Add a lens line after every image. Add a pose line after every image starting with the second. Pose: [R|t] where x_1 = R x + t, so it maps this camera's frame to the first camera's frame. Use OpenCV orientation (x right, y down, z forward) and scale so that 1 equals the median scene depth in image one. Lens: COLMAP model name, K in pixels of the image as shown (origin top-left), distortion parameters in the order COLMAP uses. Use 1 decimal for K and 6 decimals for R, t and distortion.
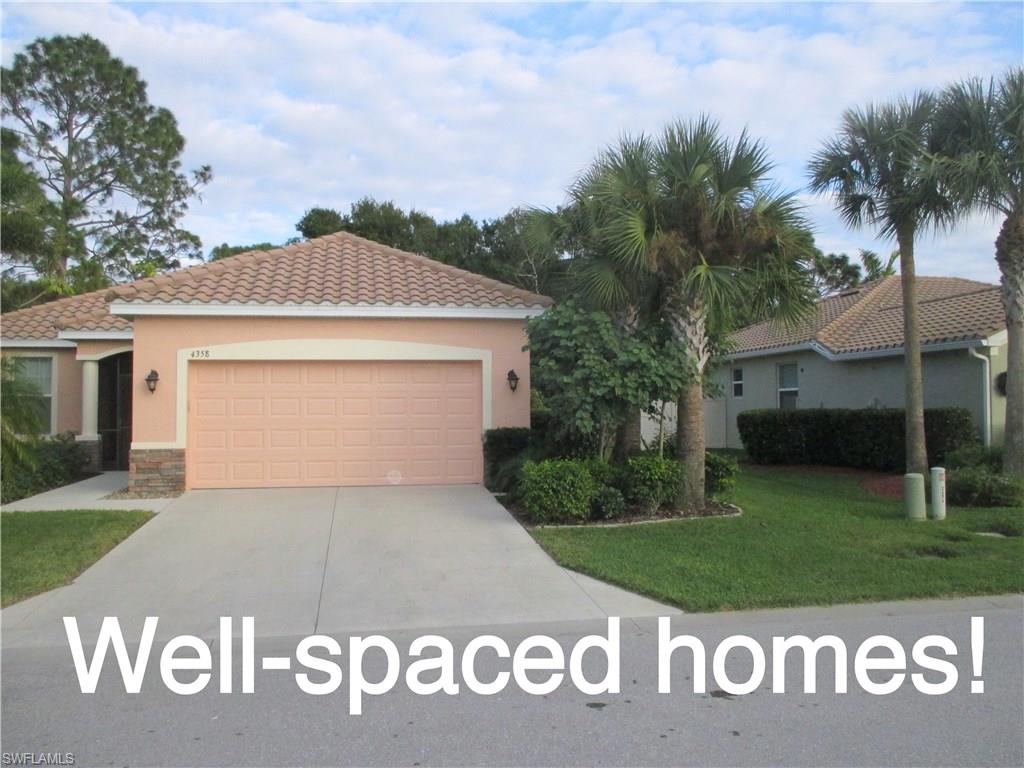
lens RADIAL K [[853.9, 0, 512.7], [0, 853.9, 383.8], [0, 0, 1]] dist [-0.036521, 0.013354]
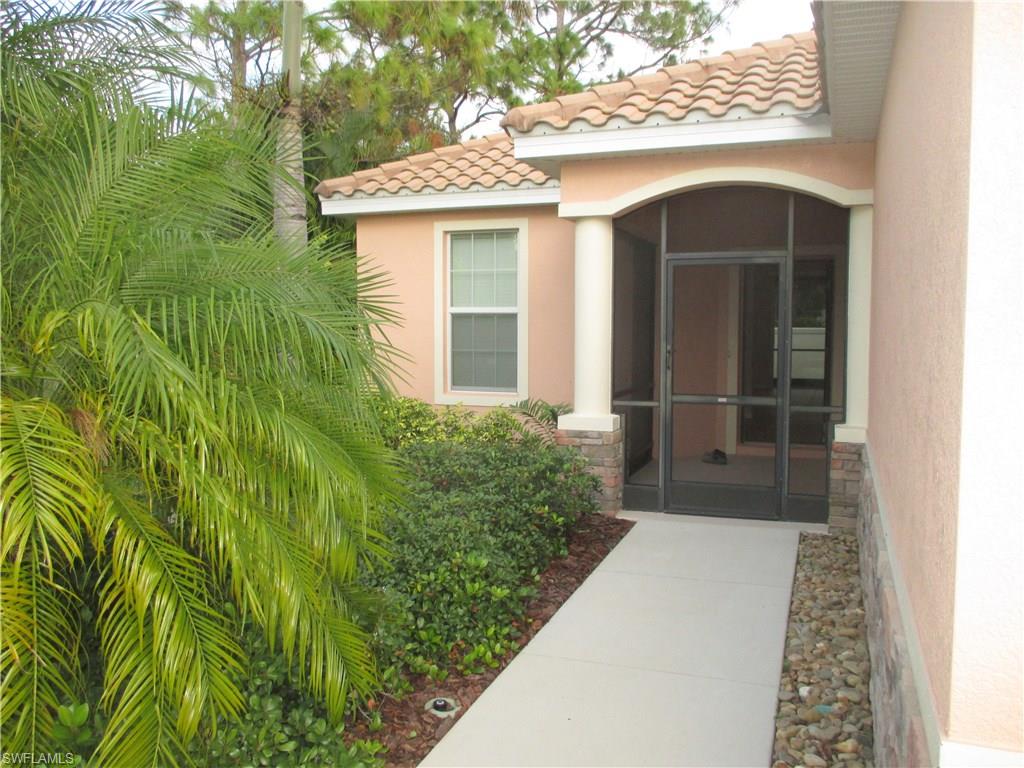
lens RADIAL K [[853.9, 0, 511.9], [0, 853.9, 380.5], [0, 0, 1]] dist [-0.036521, 0.013354]
pose [[0.850294, 0.031332, -0.525375, -0.322684], [0.019165, 0.995721, 0.090401, 0.010994], [0.525960, -0.086936, 0.846055, 0.643284]]
